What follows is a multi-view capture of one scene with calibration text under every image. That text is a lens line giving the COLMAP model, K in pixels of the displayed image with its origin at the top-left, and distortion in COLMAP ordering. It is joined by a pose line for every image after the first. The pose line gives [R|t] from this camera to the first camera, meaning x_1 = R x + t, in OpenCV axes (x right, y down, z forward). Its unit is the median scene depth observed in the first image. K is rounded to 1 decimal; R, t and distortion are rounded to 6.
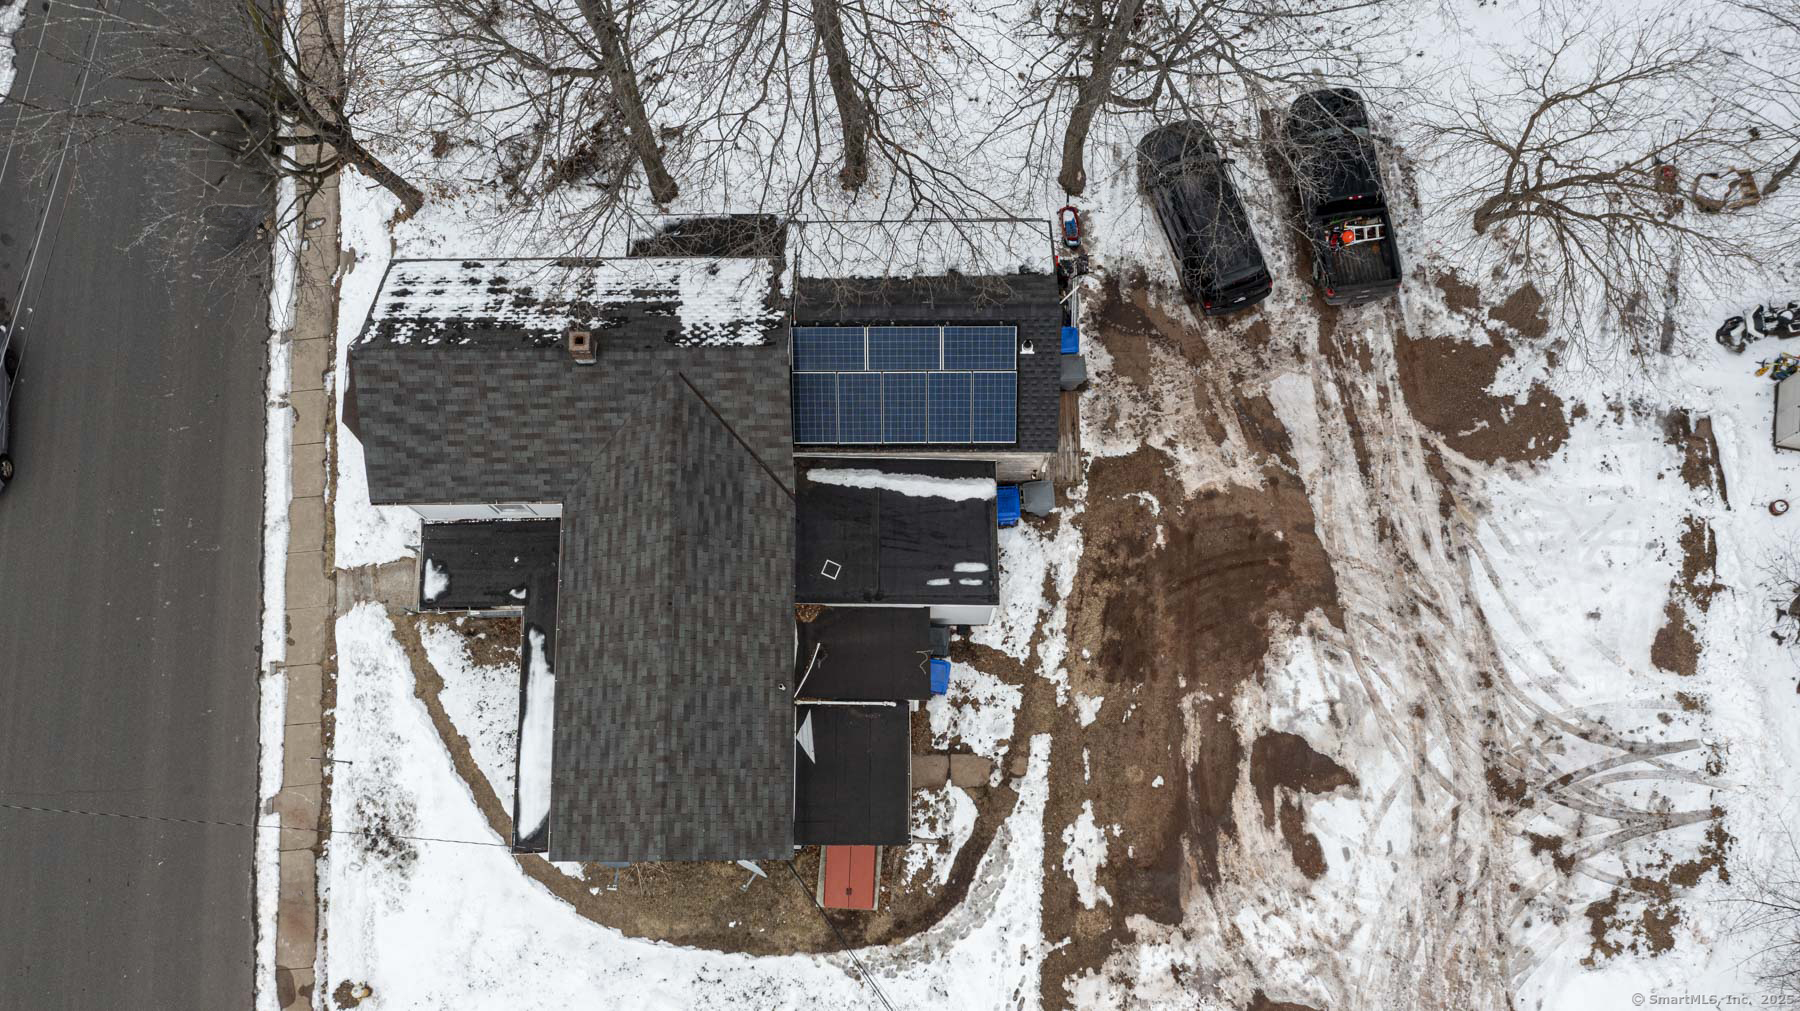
lens RADIAL K [[1442.8, 0, 909.5], [0, 1442.8, 500.5], [0, 0, 1]] dist [-0.012048, 0.000963]
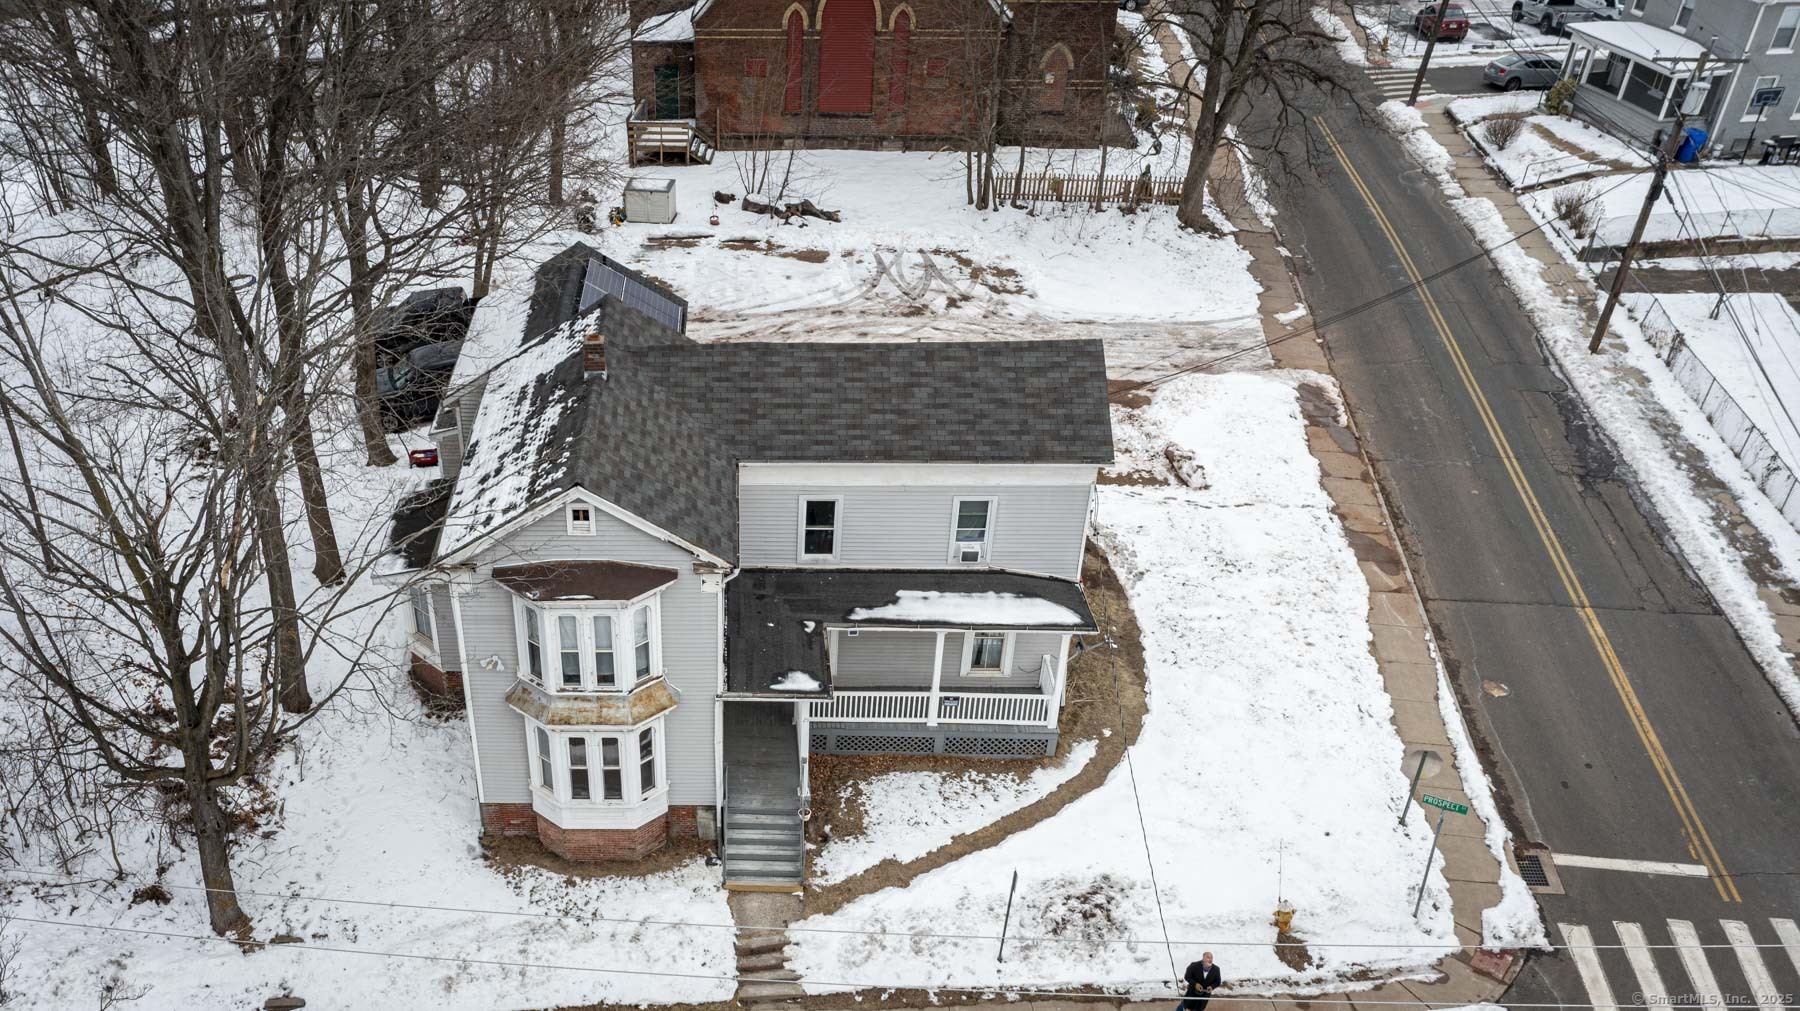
lens RADIAL K [[1535.6, 0, 657.3], [0, 1535.6, 748.2], [0, 0, 1]] dist [-0.000700, -0.008125]
pose [[0.049569, -0.610987, 0.790087, -0.989224], [0.979408, 0.184746, 0.081420, -0.082157], [-0.195712, 0.769782, 0.607563, 0.469269]]
